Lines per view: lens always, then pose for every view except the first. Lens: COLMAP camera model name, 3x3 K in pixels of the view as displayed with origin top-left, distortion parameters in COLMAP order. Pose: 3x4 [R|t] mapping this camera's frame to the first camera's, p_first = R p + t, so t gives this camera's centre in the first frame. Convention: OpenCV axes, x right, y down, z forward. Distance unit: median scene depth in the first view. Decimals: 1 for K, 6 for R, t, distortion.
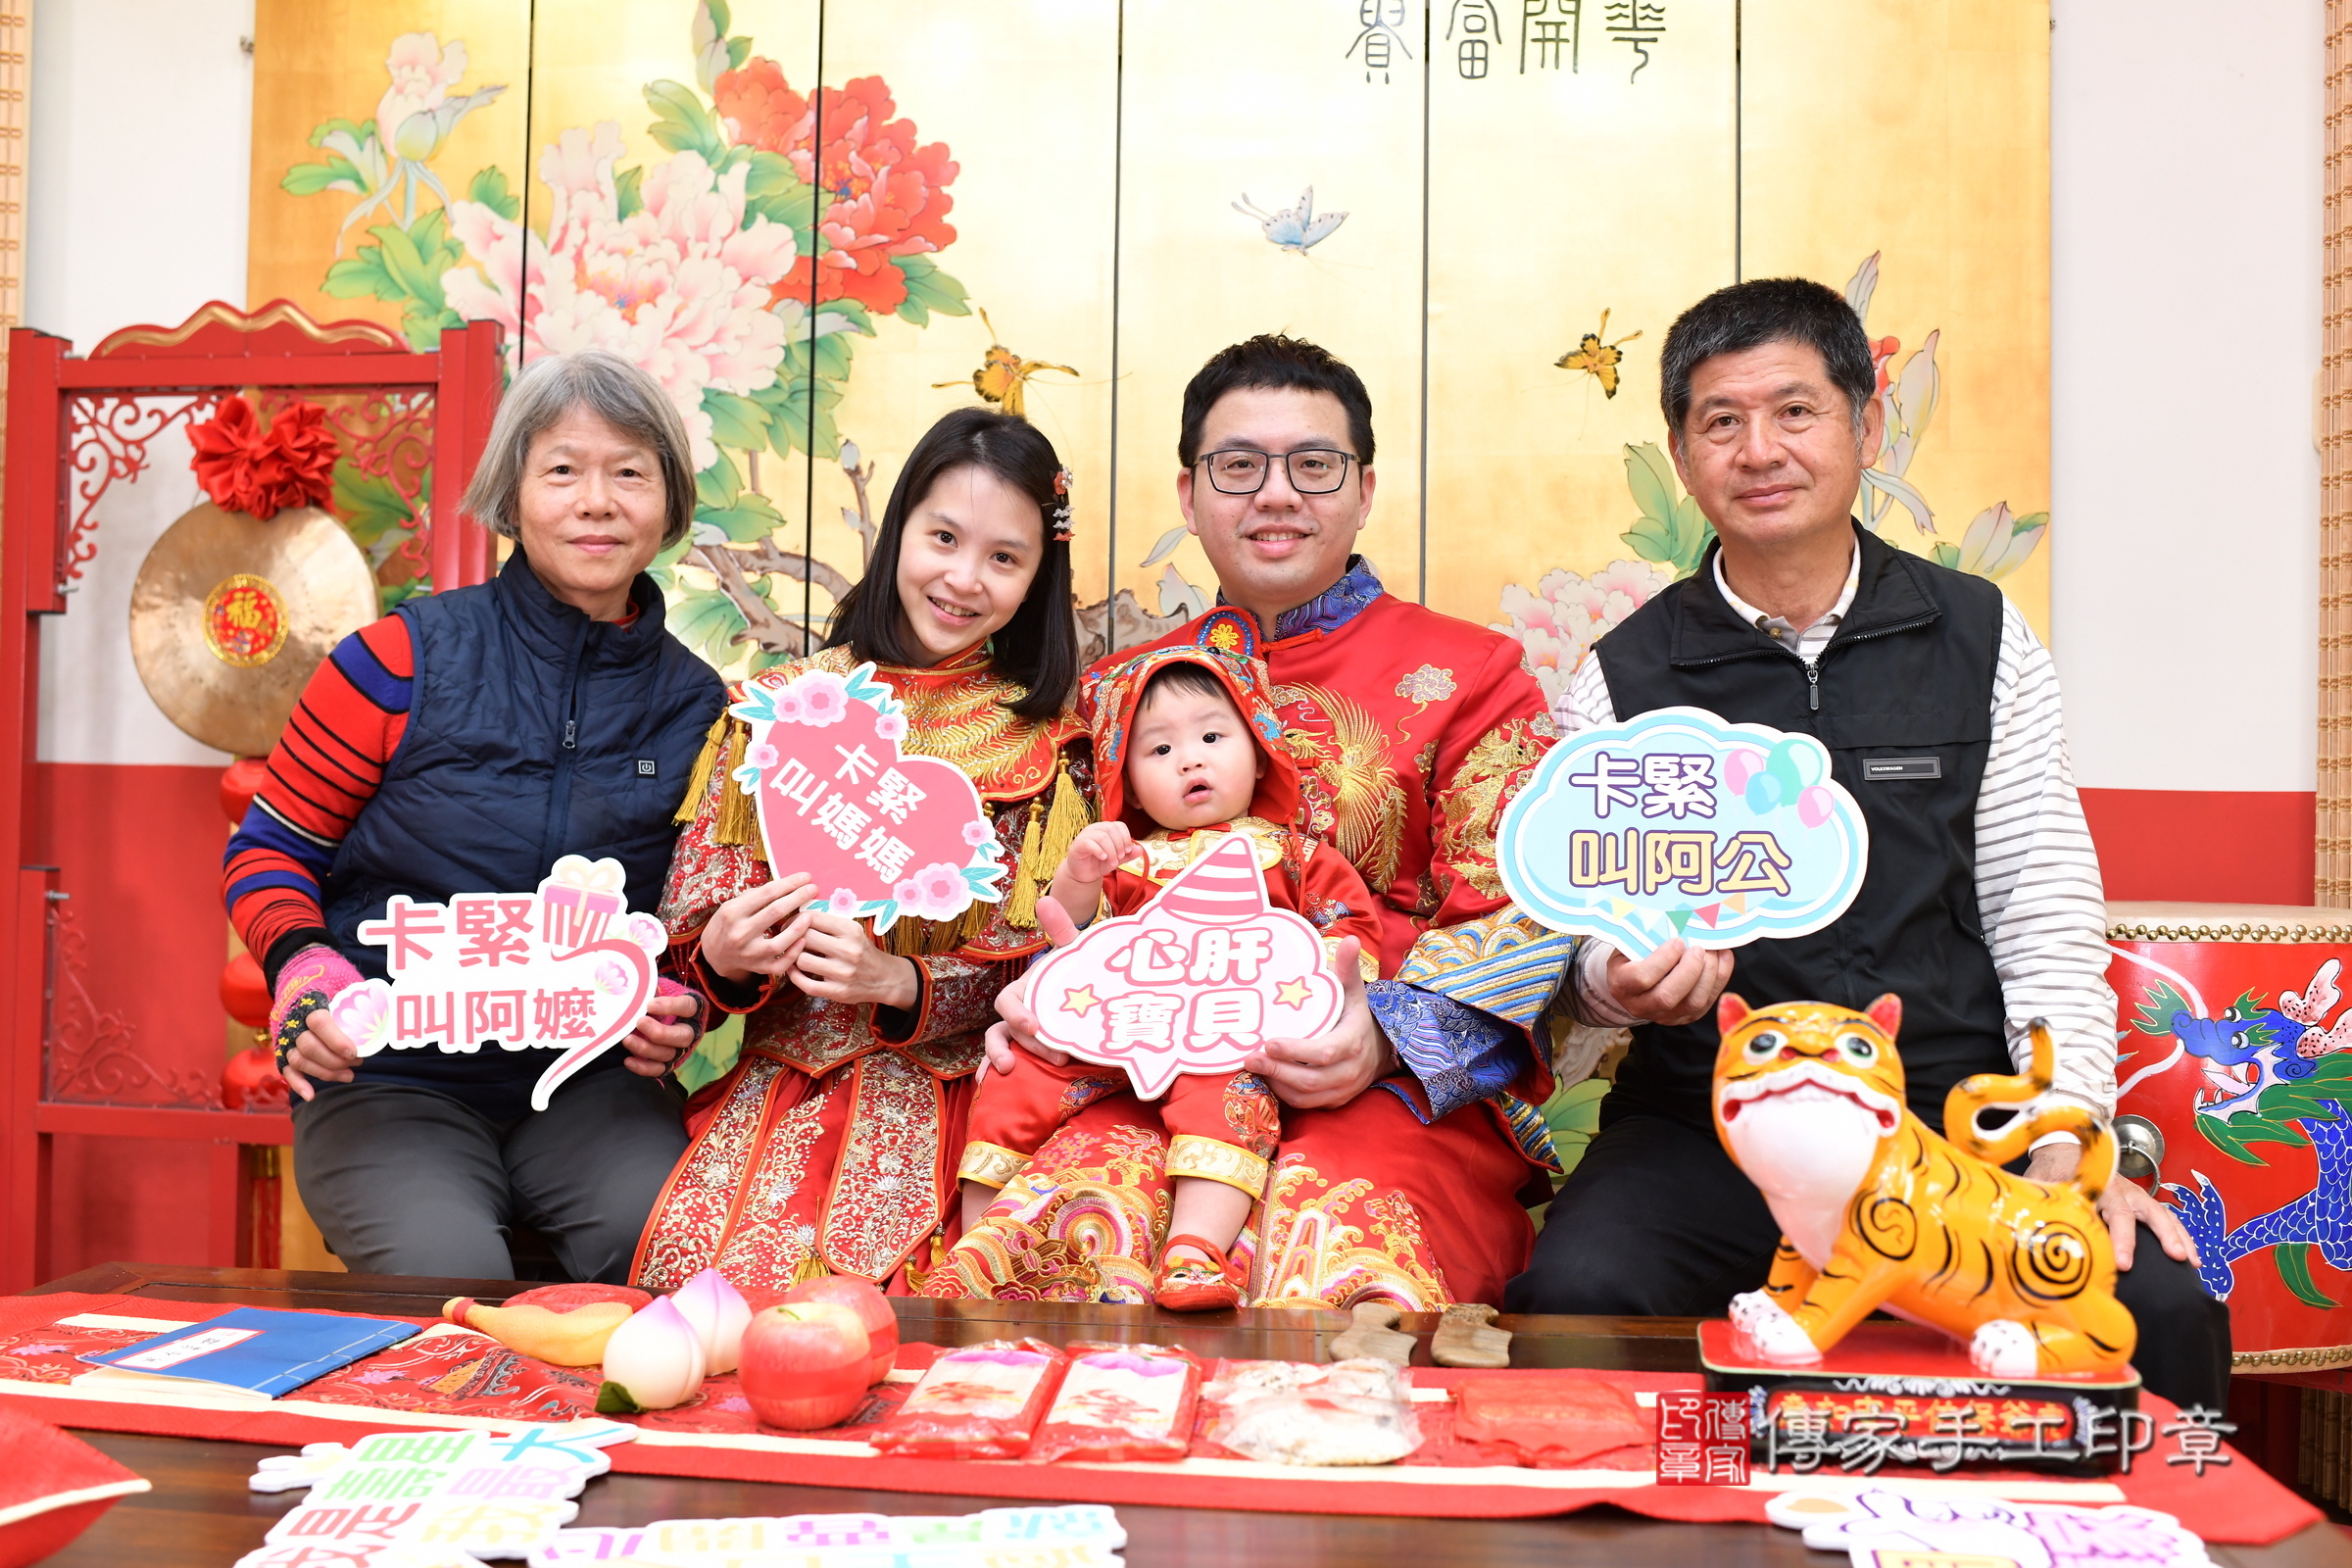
lens RADIAL K [[2320.7, 0, 1171.4], [0, 2320.7, 772.1], [0, 0, 1]] dist [-0.108232, 0.117646]
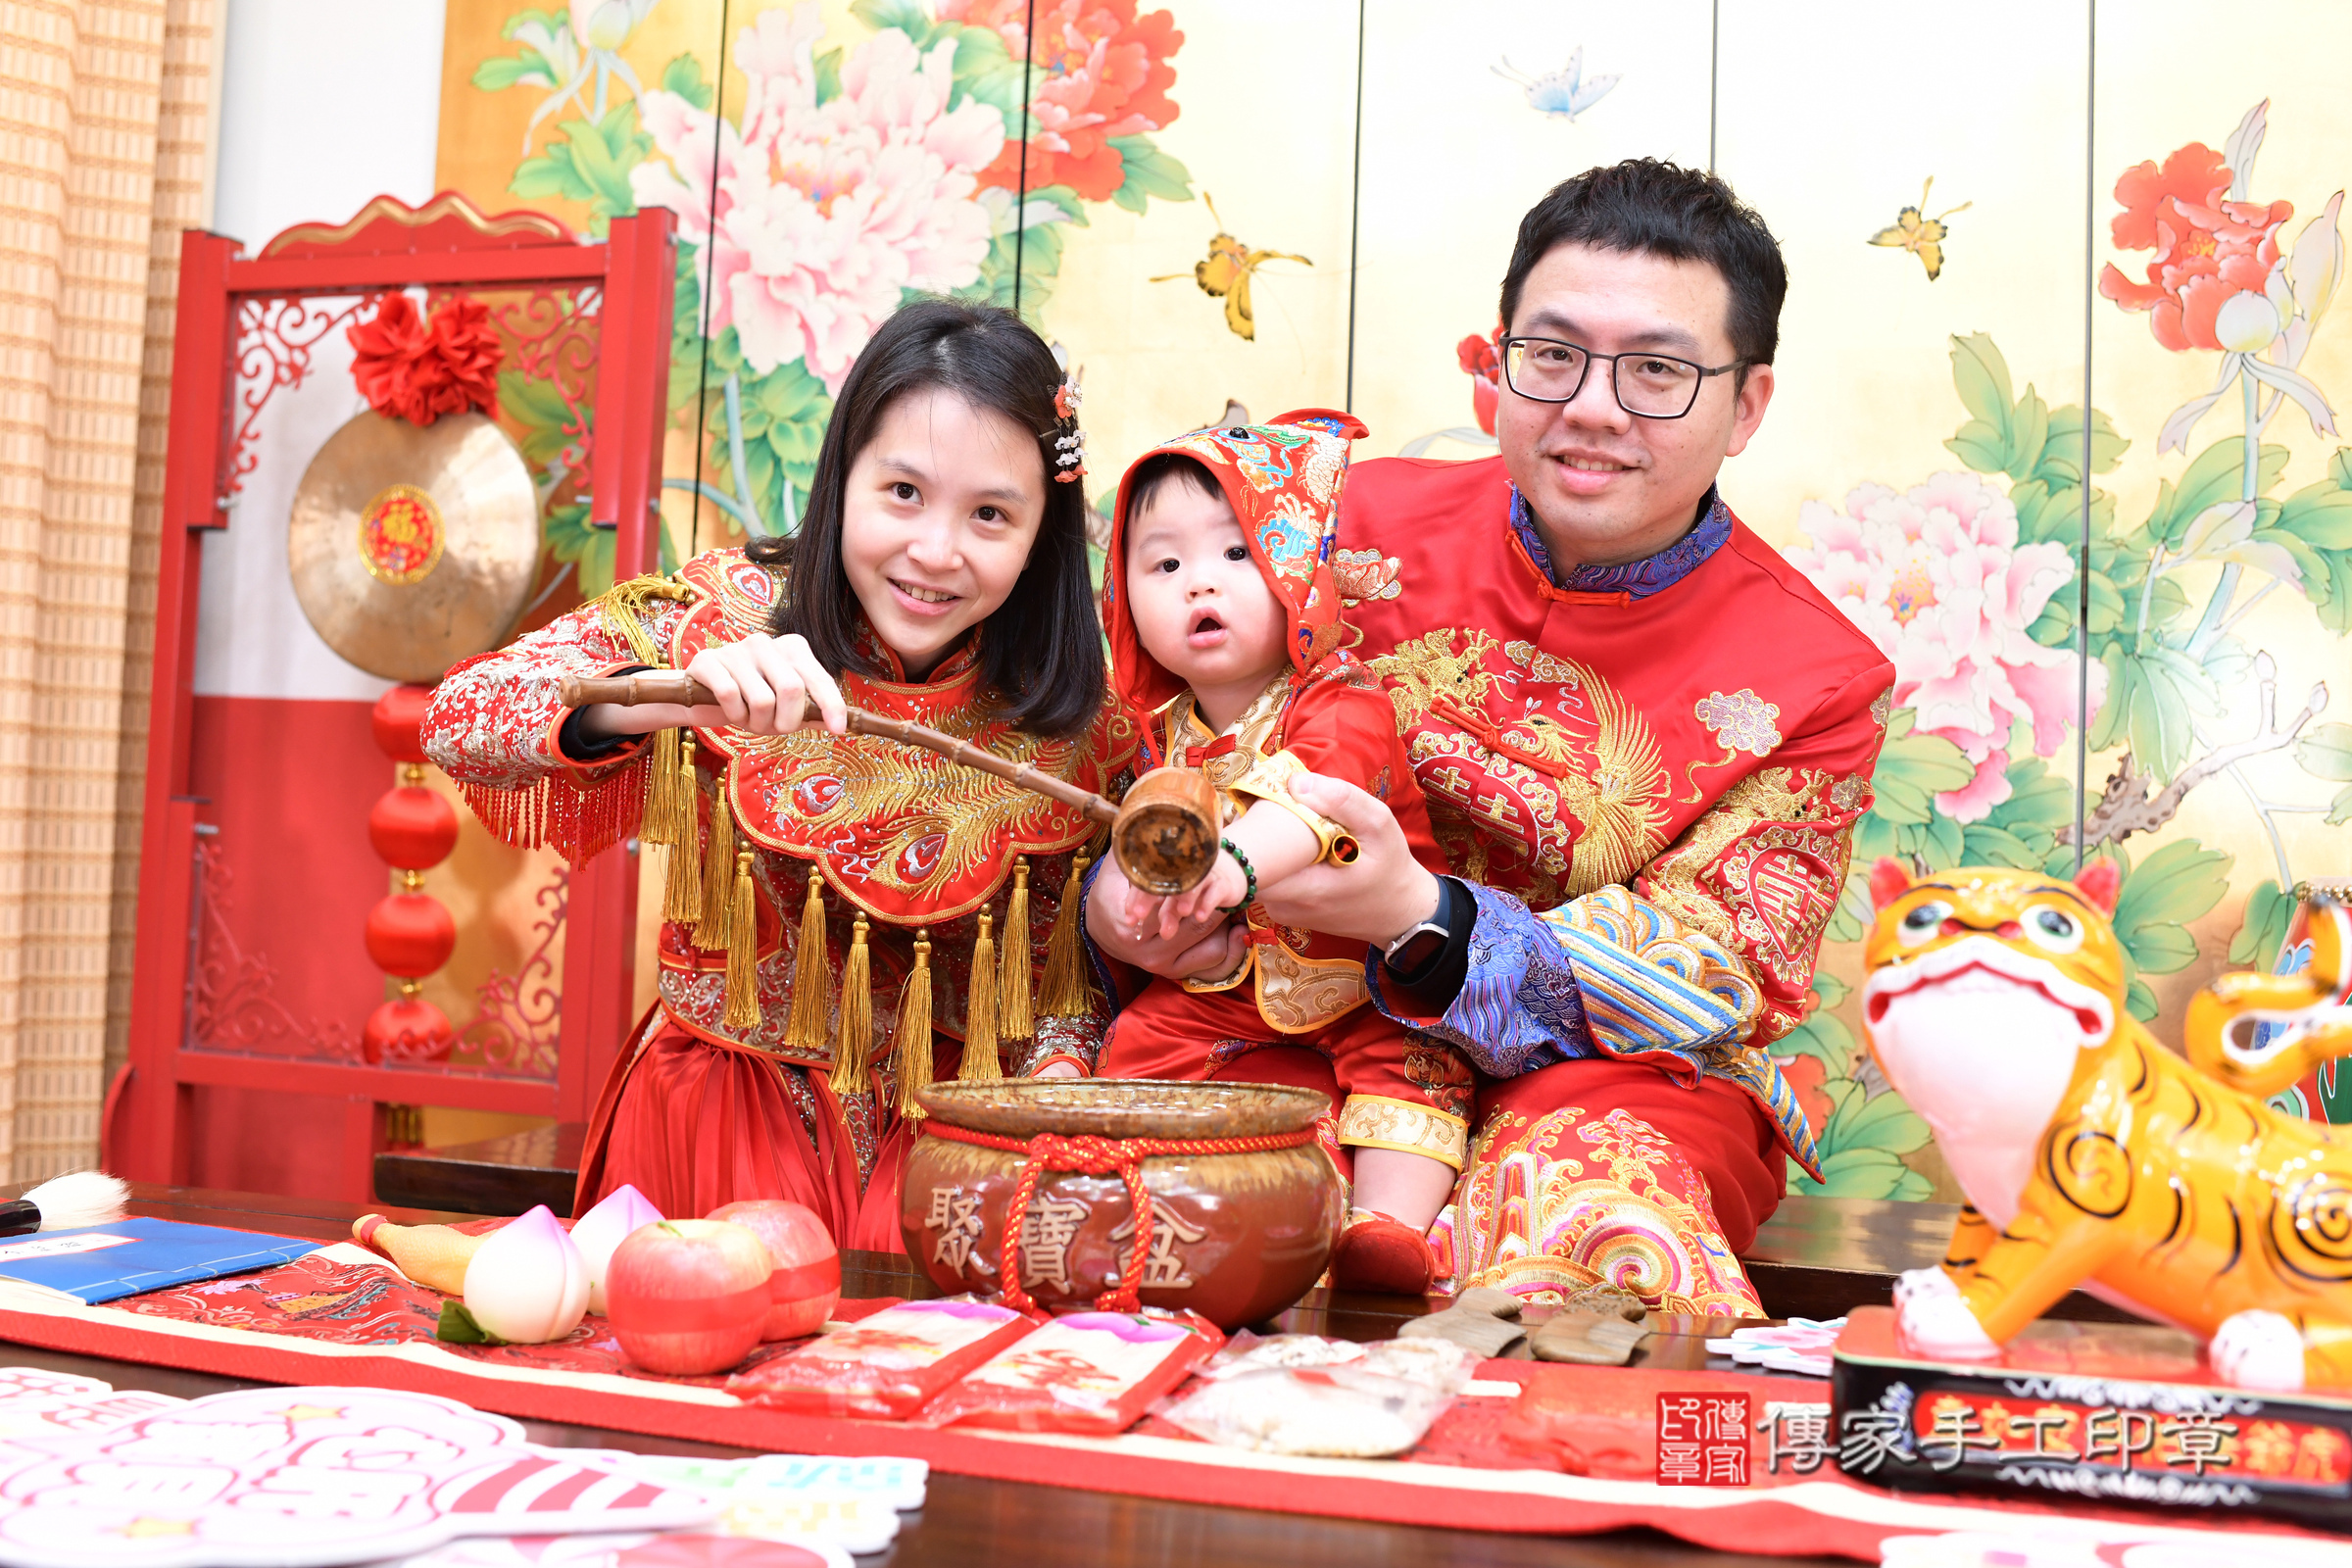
lens RADIAL K [[2442.3, 0, 1183.0], [0, 2442.3, 739.3], [0, 0, 1]] dist [-0.115823, 0.142101]
pose [[0.985978, 0.015359, -0.166168, 0.068870], [-0.021352, 0.999182, -0.034345, 0.042106], [0.165504, 0.037411, 0.985499, 0.090310]]
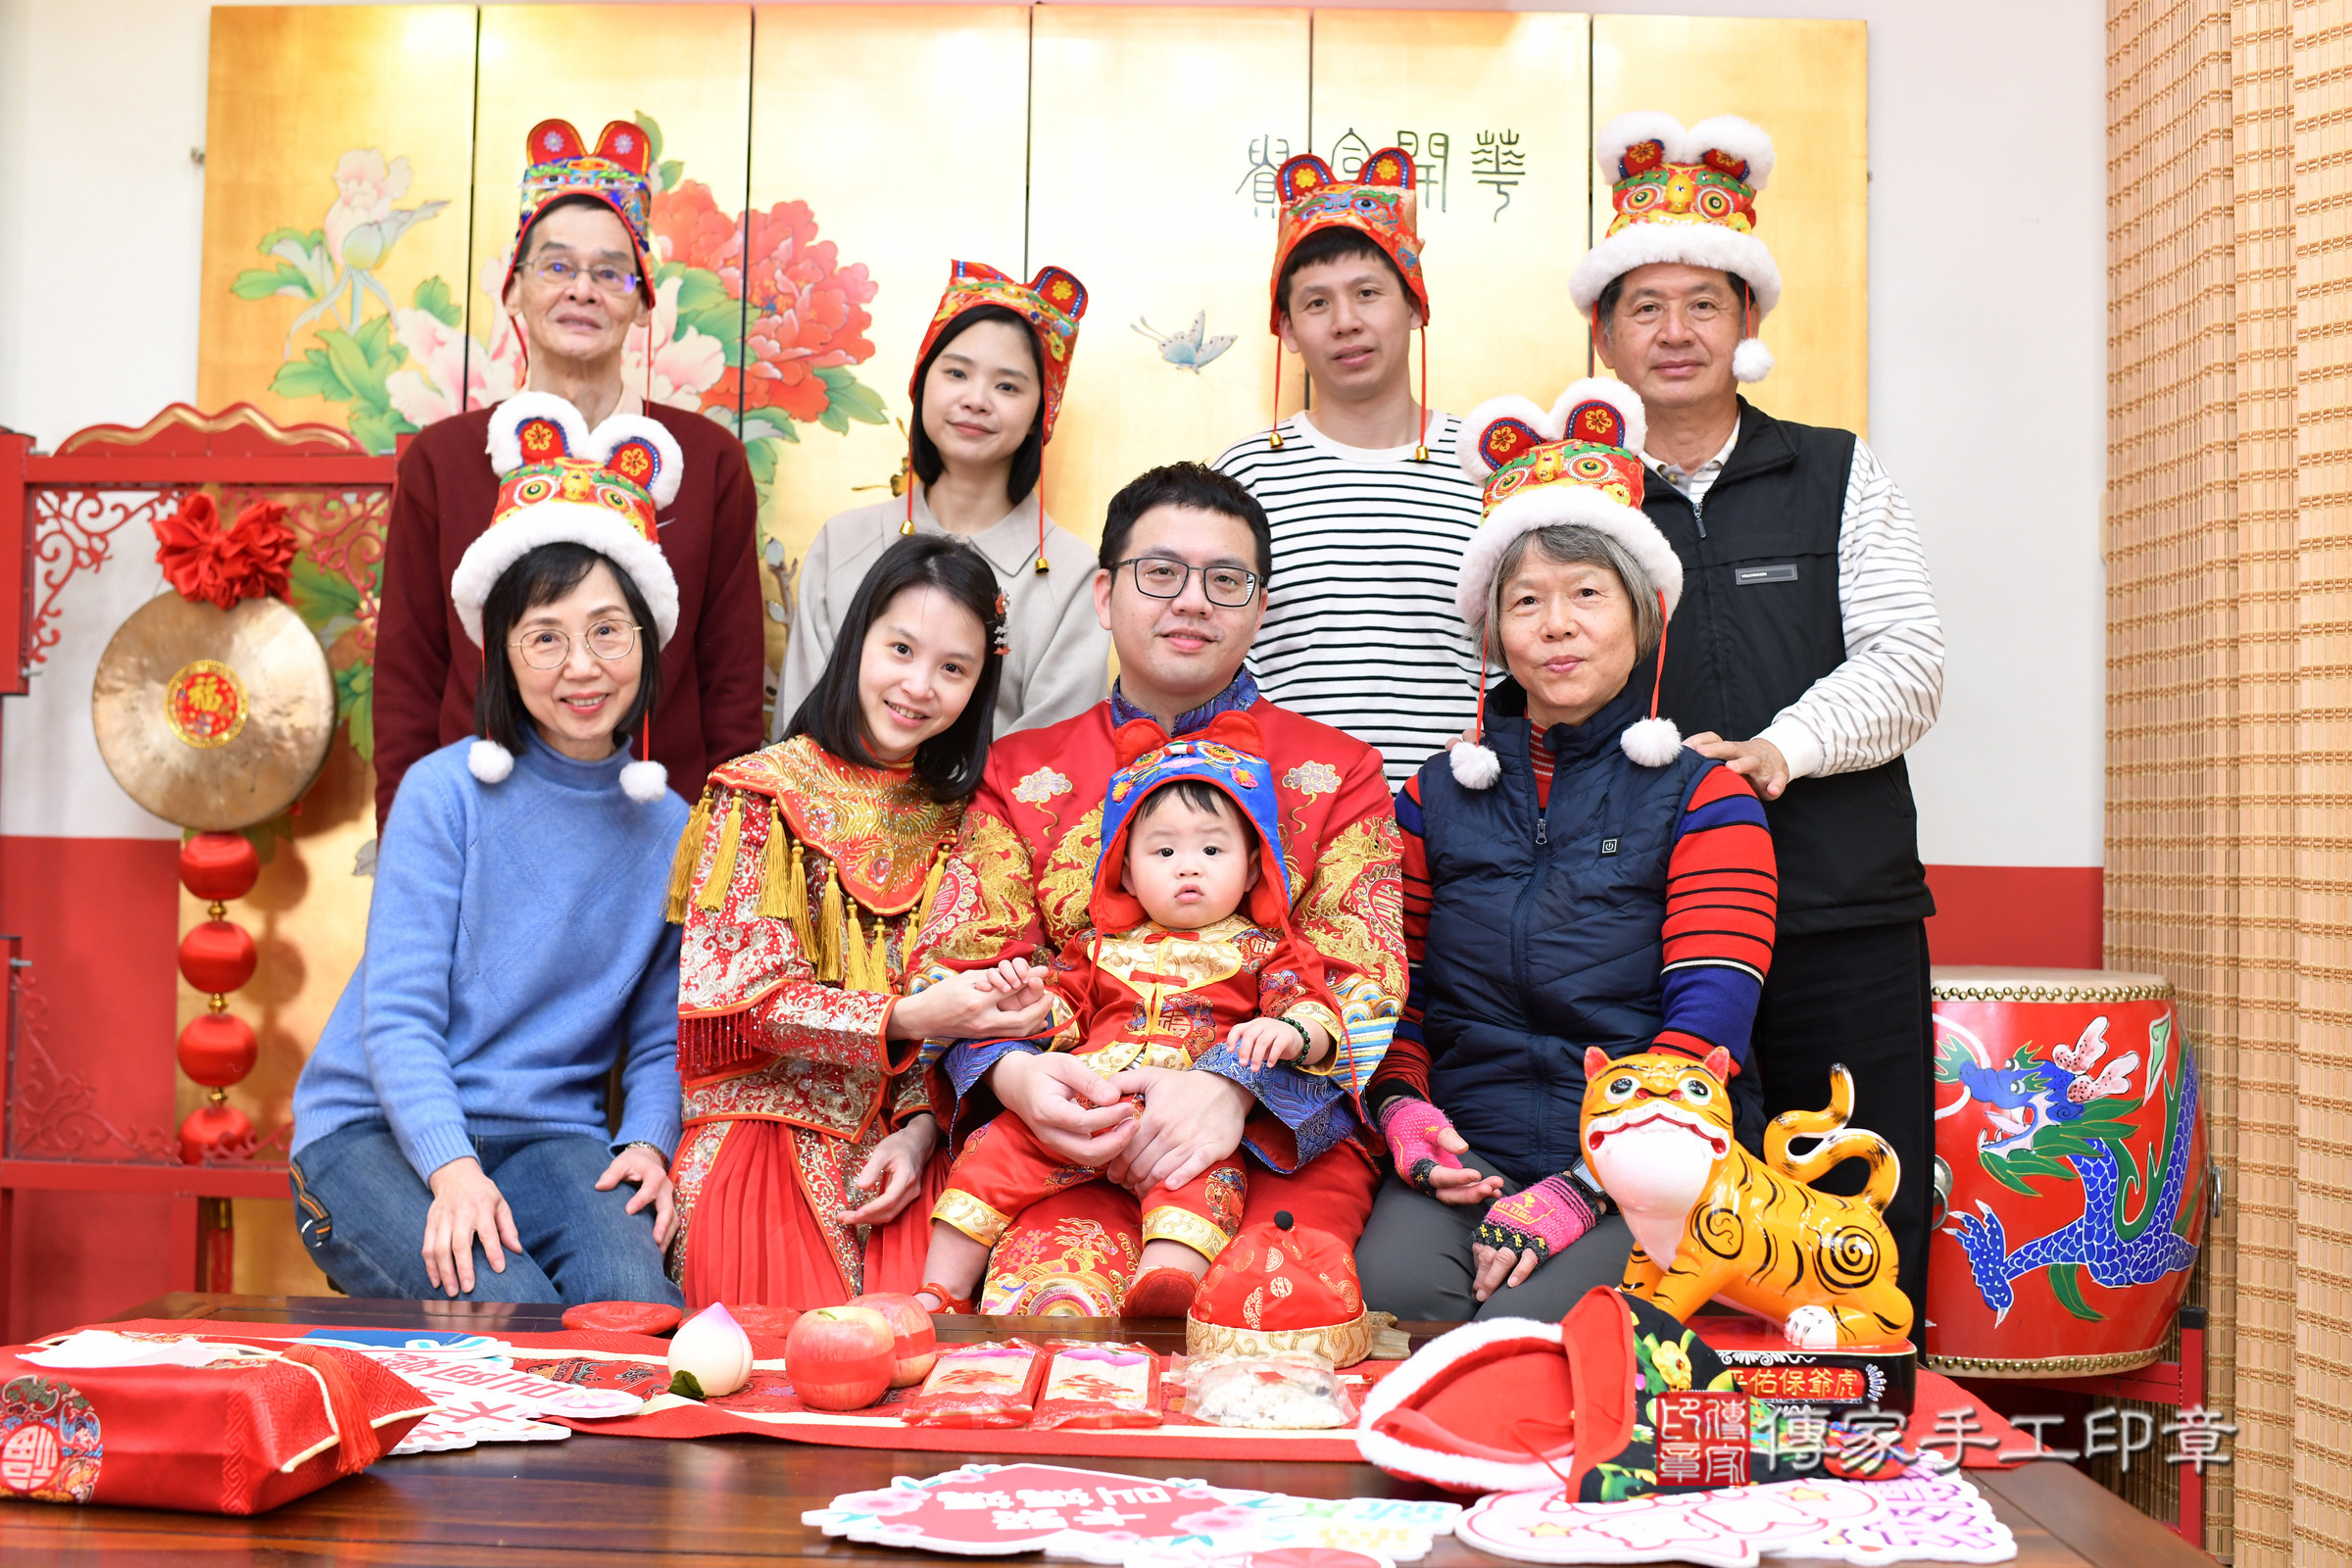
lens RADIAL K [[2391.2, 0, 1168.9], [0, 2391.2, 796.7], [0, 0, 1]] dist [-0.113304, 0.138302]
pose [[0.997411, 0.003006, 0.071854, -0.036300], [-0.002089, 0.999915, -0.012832, -0.009796], [-0.071886, 0.012649, 0.997333, -0.121189]]
